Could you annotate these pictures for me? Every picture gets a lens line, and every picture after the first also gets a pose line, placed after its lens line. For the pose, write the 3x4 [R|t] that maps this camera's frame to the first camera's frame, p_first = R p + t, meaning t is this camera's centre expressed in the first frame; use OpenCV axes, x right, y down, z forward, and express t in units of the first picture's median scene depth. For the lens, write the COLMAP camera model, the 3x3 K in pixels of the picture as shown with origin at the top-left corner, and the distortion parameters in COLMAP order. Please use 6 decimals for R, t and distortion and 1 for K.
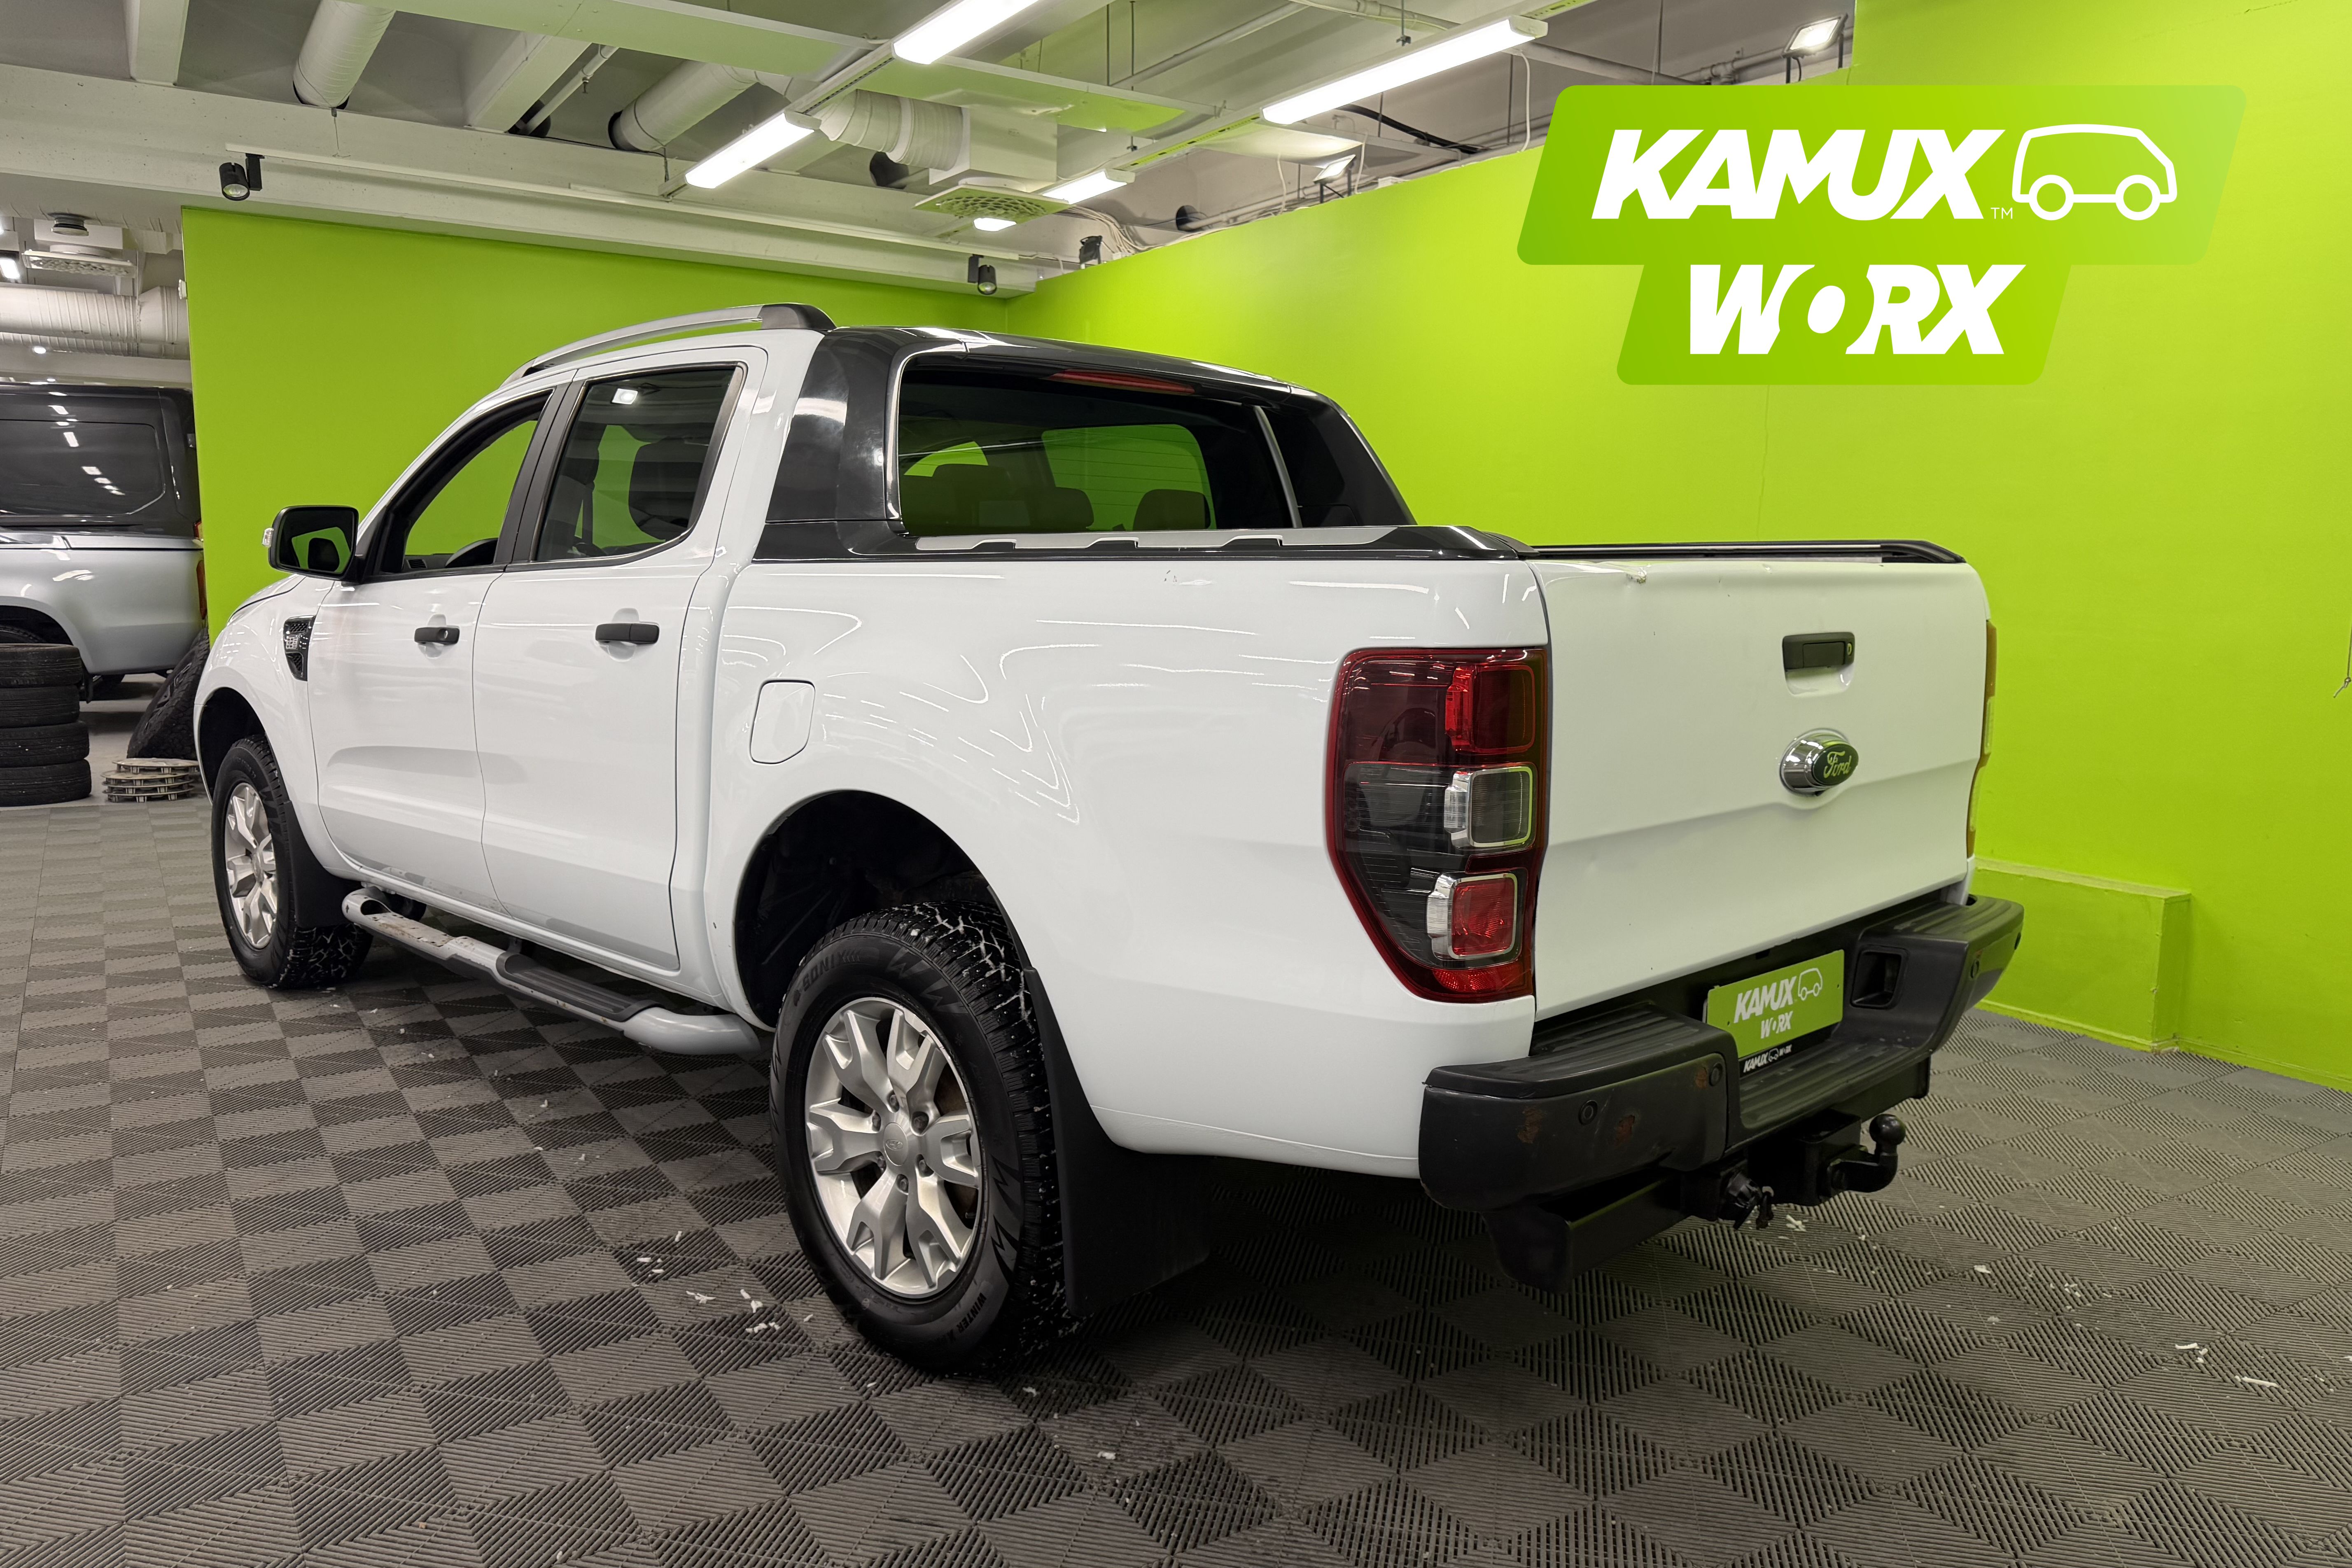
lens RADIAL K [[1675.3, 0, 1176.0], [0, 1675.3, 784.0], [0, 0, 1]] dist [0.053120, -0.059789]
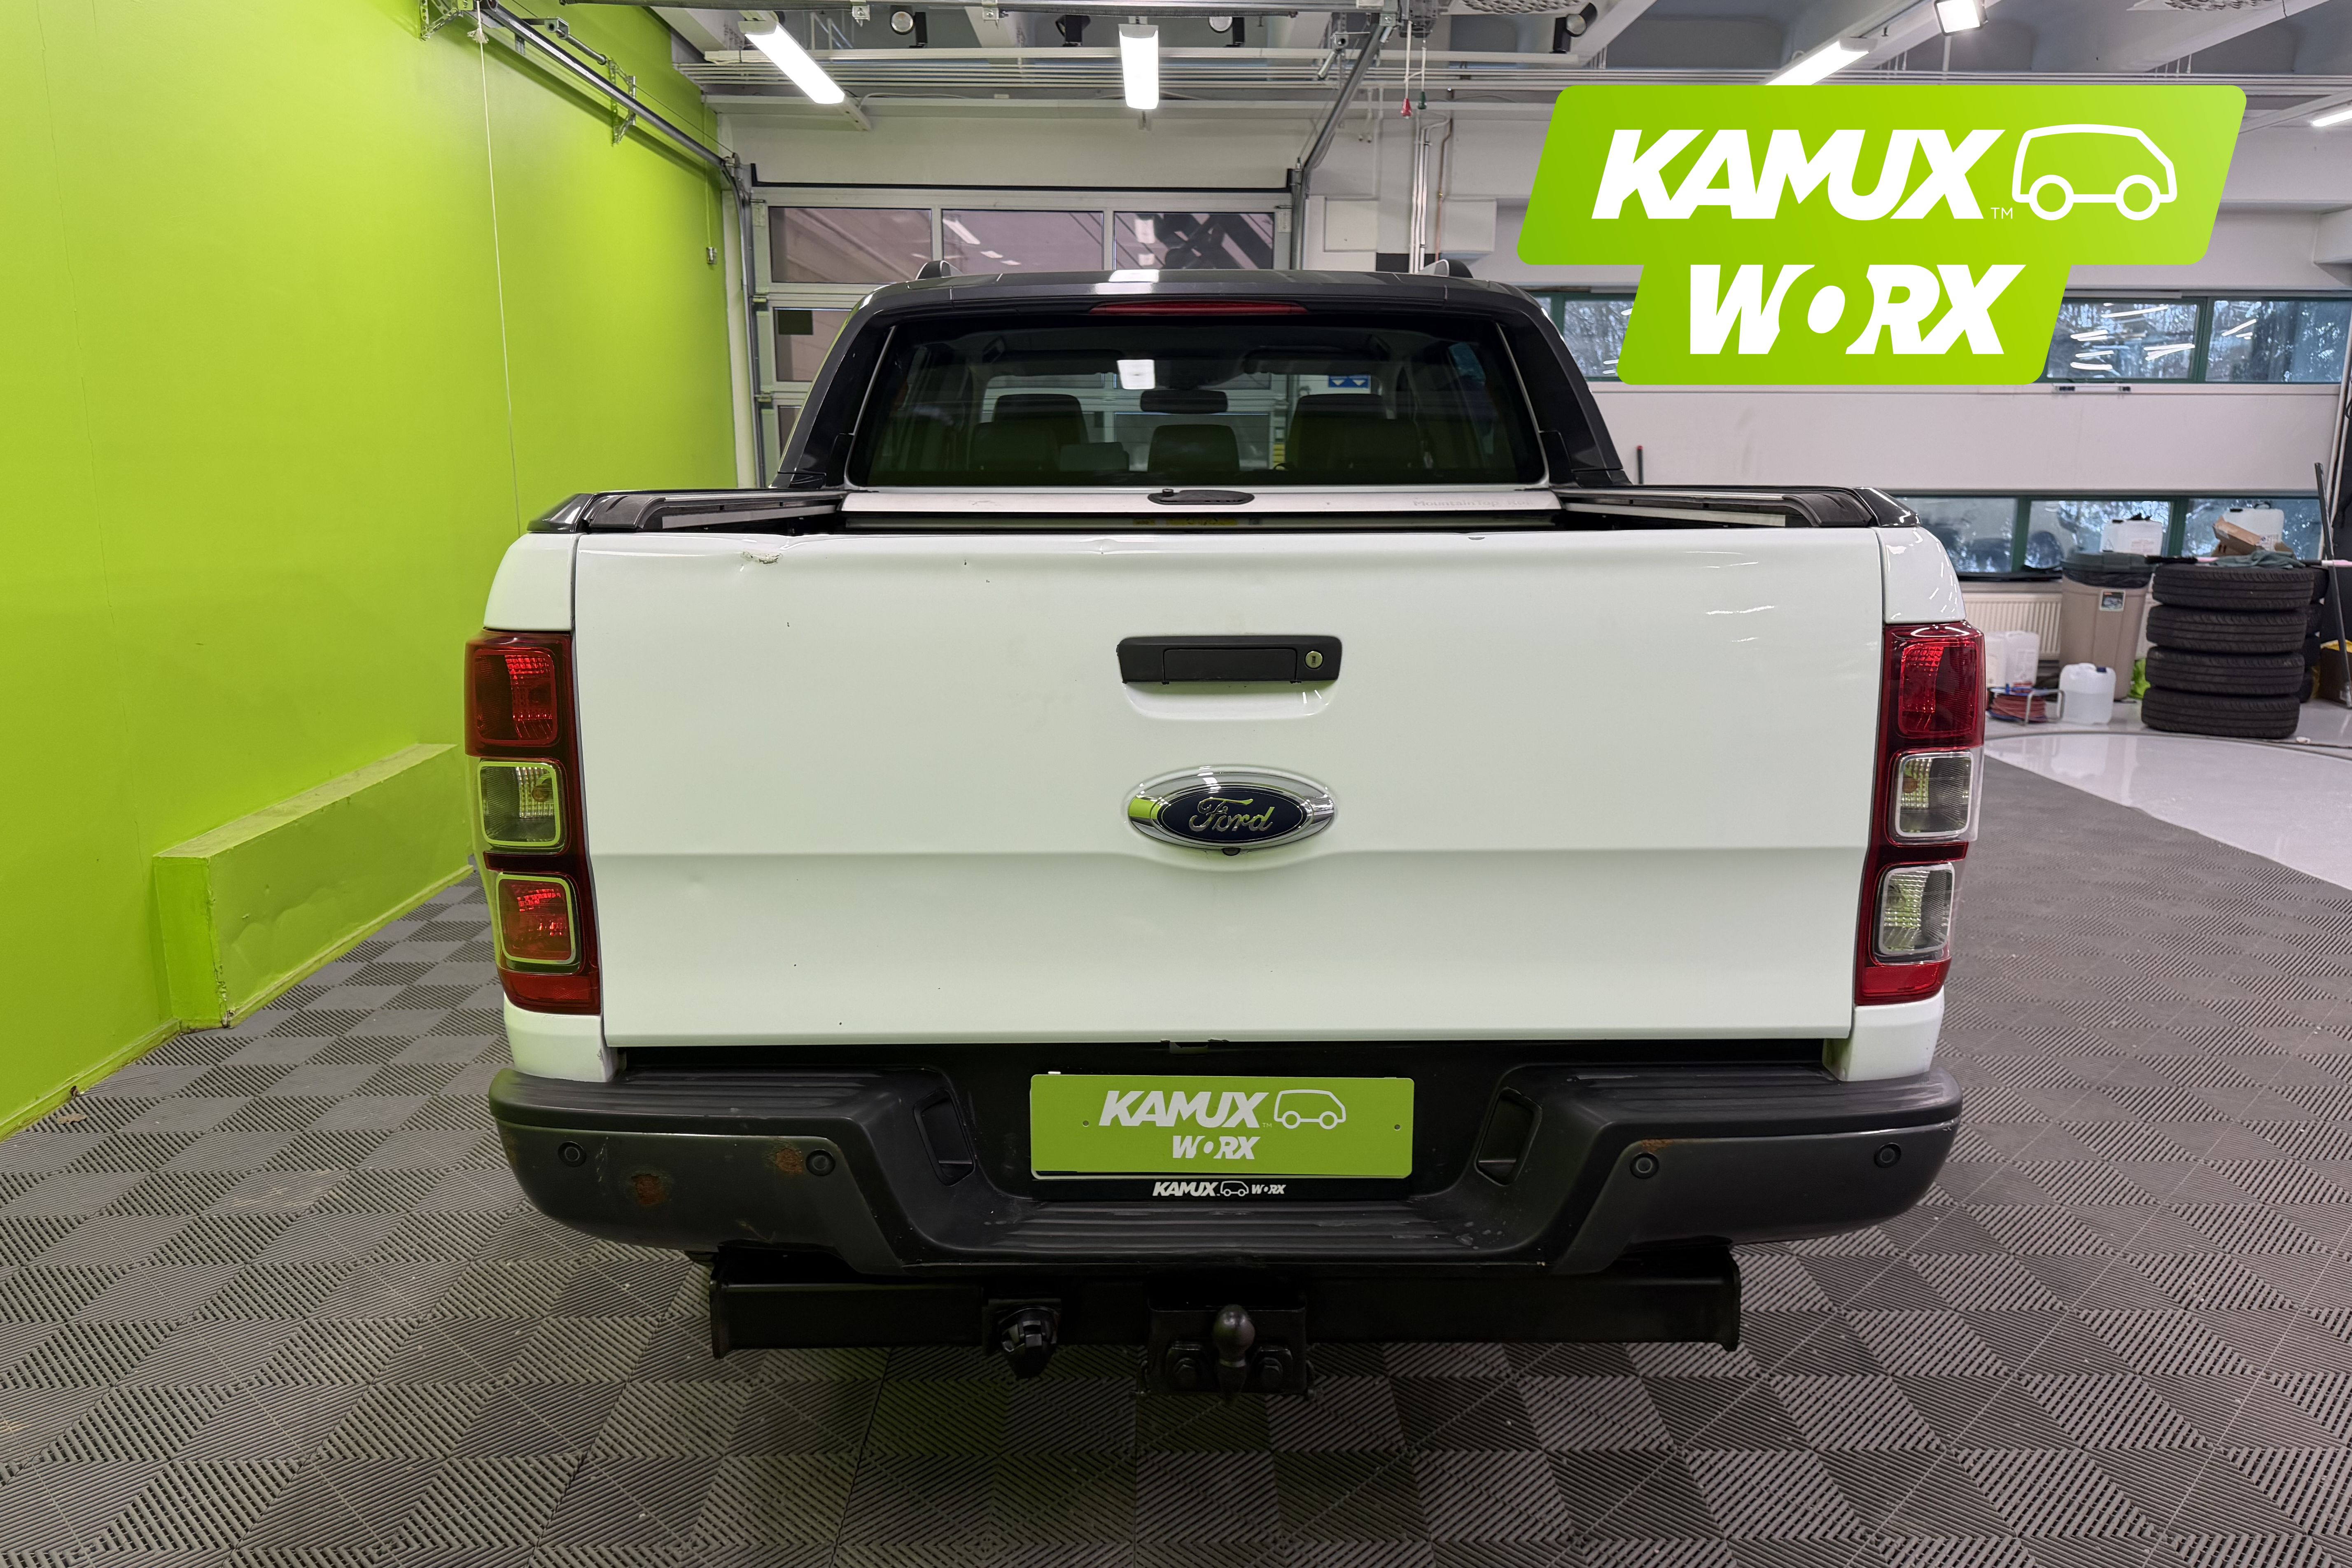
lens RADIAL K [[1625.2, 0, 1181.3], [0, 1625.2, 799.3], [0, 0, 1]] dist [0.087432, -0.105250]
pose [[0.725229, 0.129164, -0.676284, 0.825320], [-0.084580, 0.991519, 0.098670, -0.084179], [0.683293, -0.014358, 0.730003, 0.457866]]
